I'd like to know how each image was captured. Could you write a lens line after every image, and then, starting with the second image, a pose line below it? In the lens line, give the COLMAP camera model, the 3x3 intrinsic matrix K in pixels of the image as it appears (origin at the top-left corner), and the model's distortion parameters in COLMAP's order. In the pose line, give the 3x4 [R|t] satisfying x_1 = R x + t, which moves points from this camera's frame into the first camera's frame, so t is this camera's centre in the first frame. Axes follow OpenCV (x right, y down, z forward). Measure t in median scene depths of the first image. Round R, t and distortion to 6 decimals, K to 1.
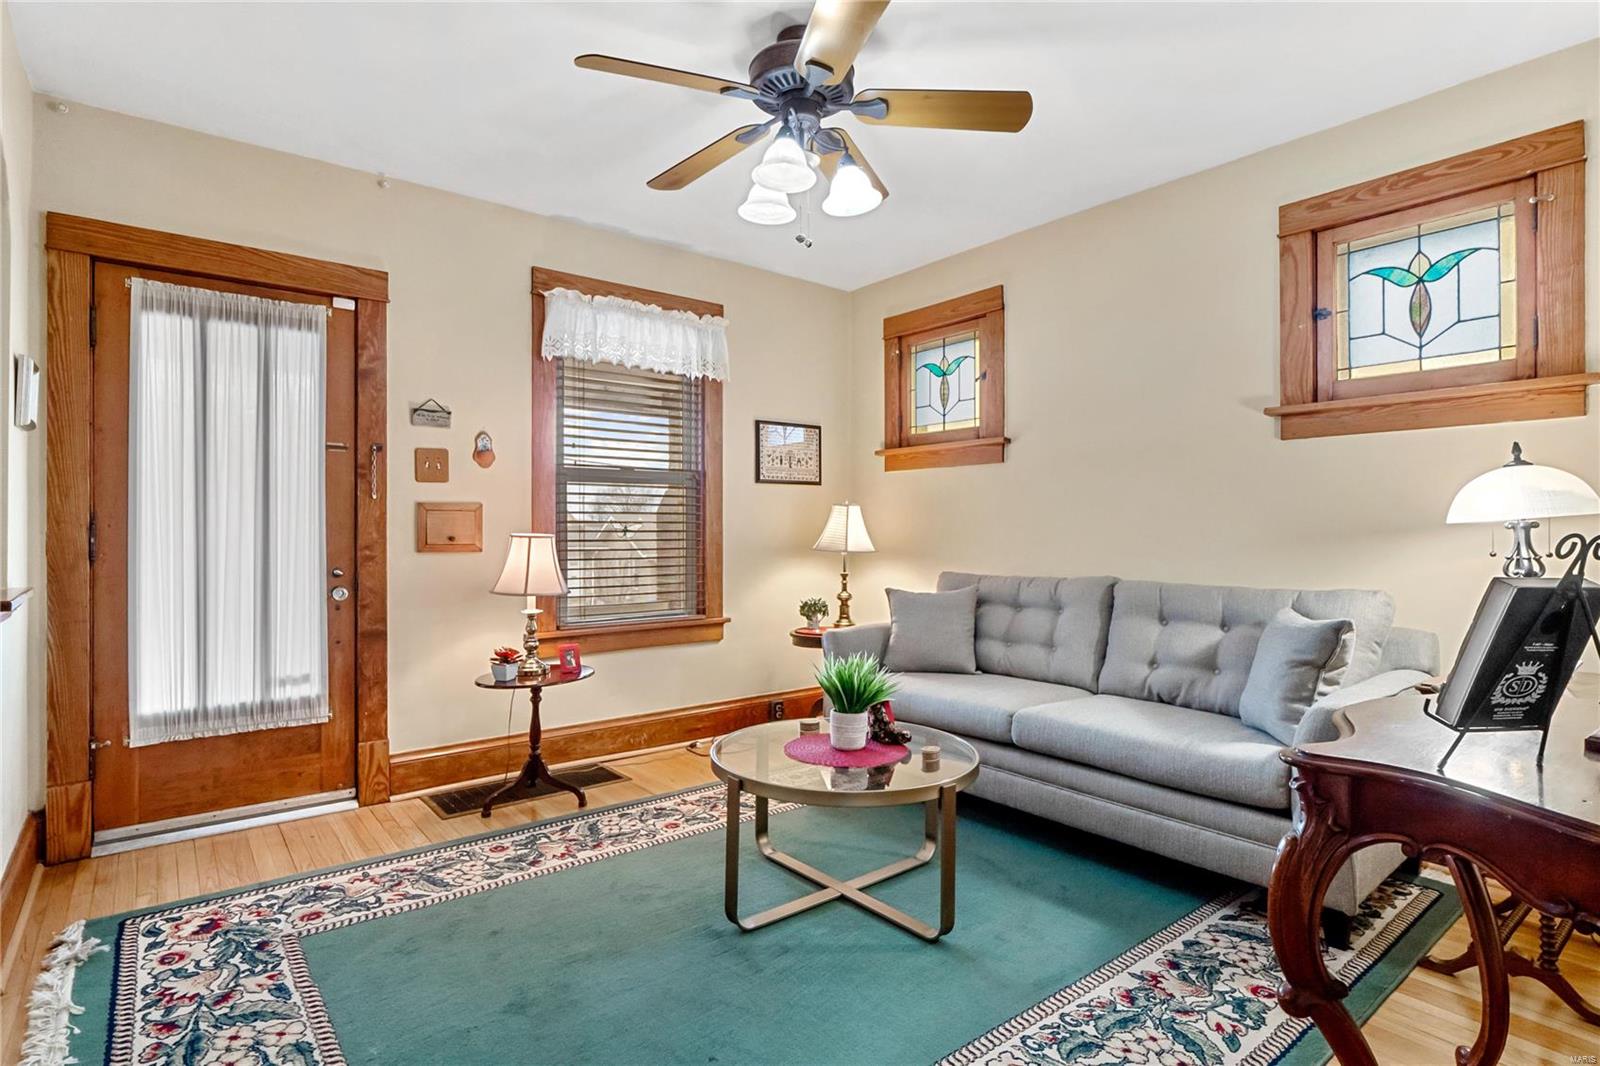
lens RADIAL K [[815.4, 0, 803.1], [0, 815.4, 525.2], [0, 0, 1]] dist [0.001107, -0.004546]
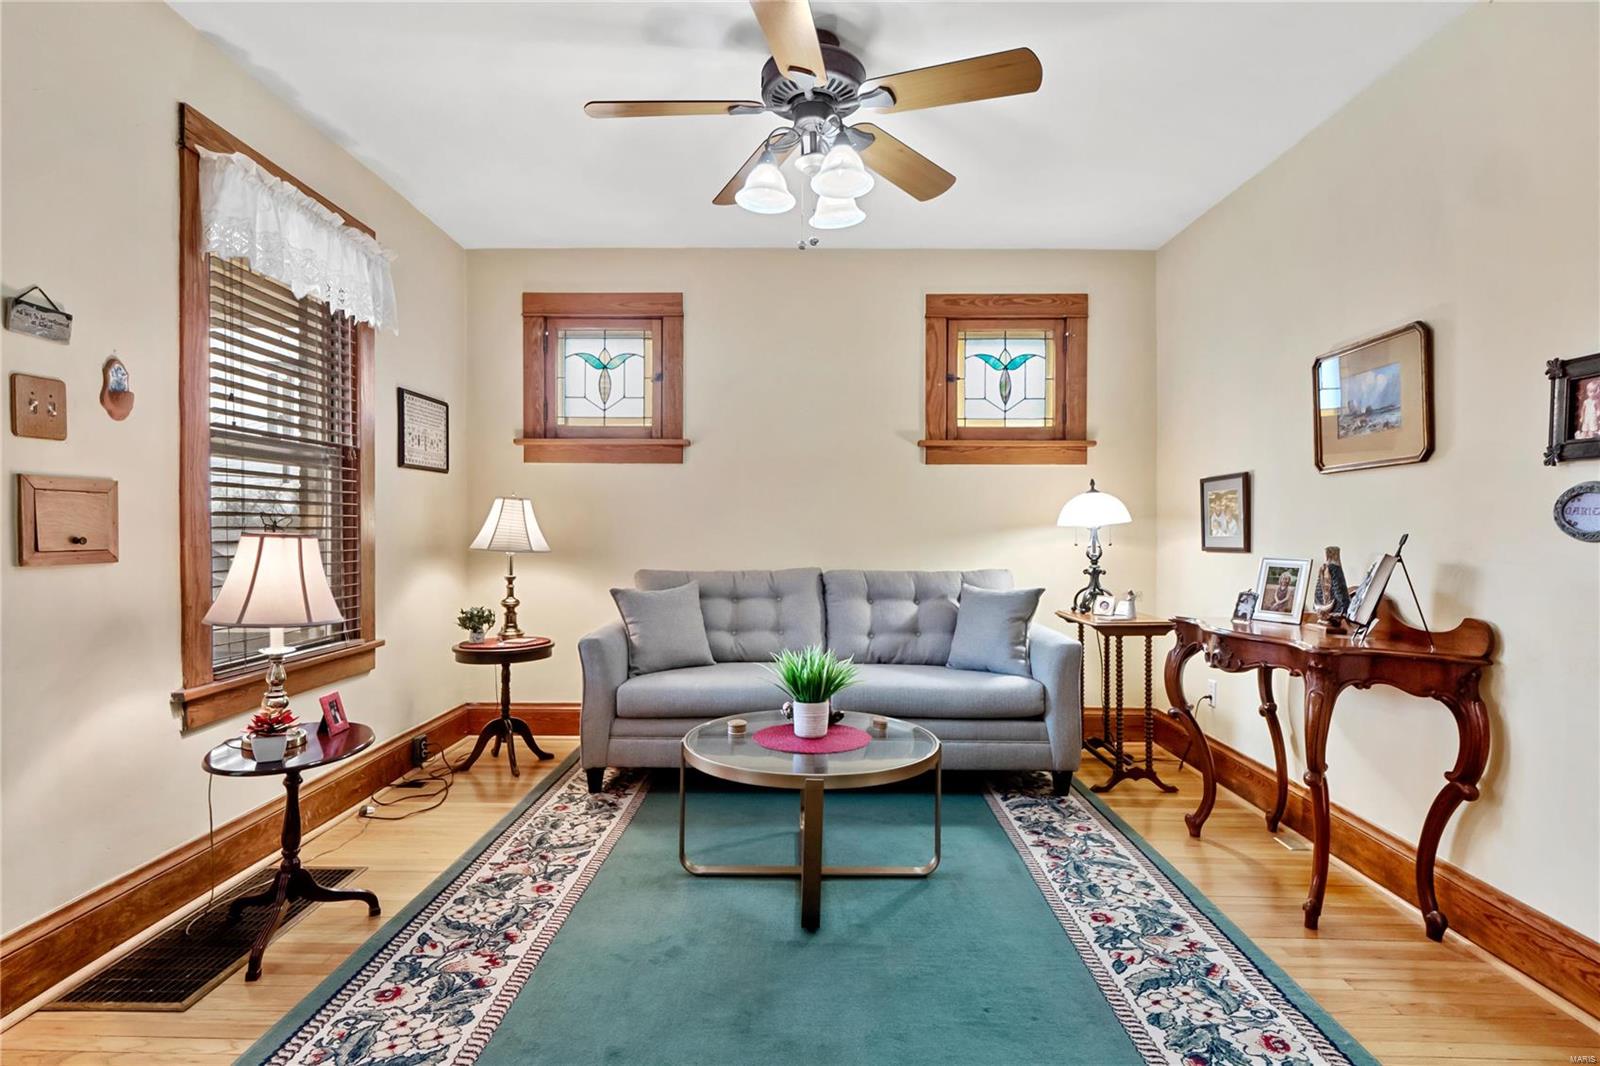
lens RADIAL K [[815.4, 0, 808.1], [0, 815.4, 539.6], [0, 0, 1]] dist [0.001107, -0.004546]
pose [[0.632861, -0.007530, 0.774229, -0.636124], [-0.009552, 0.999801, 0.017531, 0.001256], [-0.774207, -0.018490, 0.632663, 0.287206]]
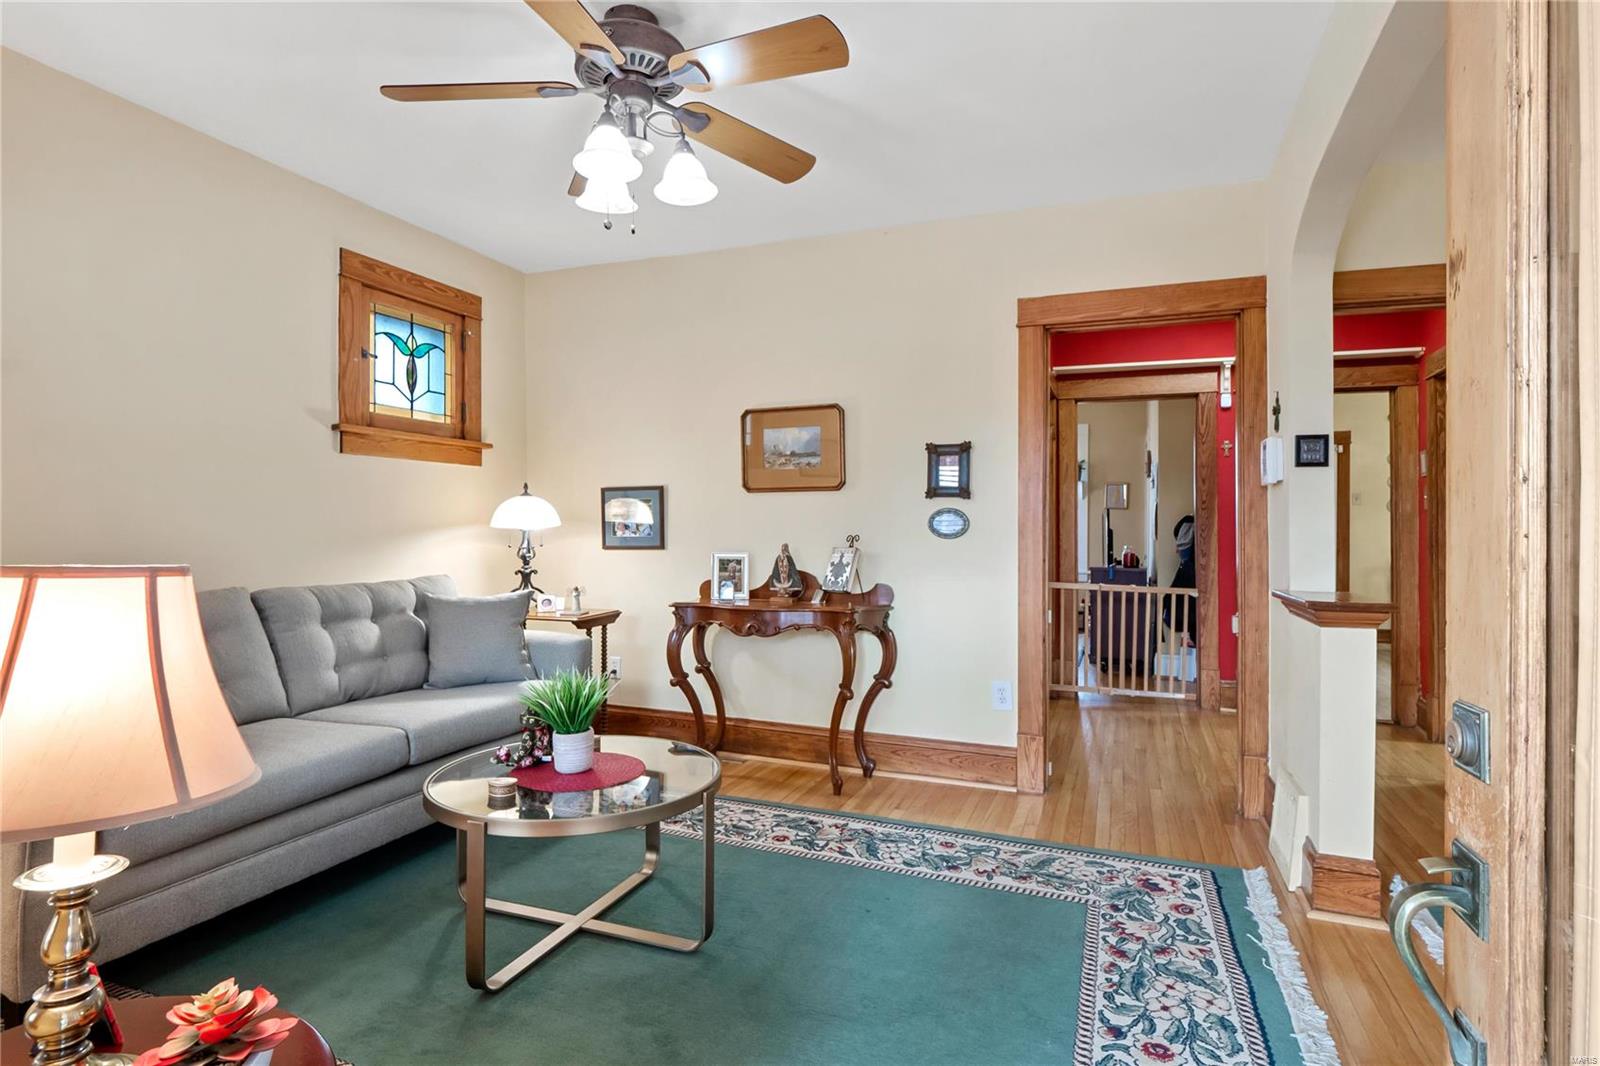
lens RADIAL K [[815.4, 0, 782.3], [0, 815.4, 521.1], [0, 0, 1]] dist [0.001107, -0.004546]
pose [[-0.480247, 0.004566, 0.877121, -0.734775], [-0.009230, 0.999905, -0.010258, -0.003512], [-0.877085, -0.013022, -0.480159, 1.042804]]
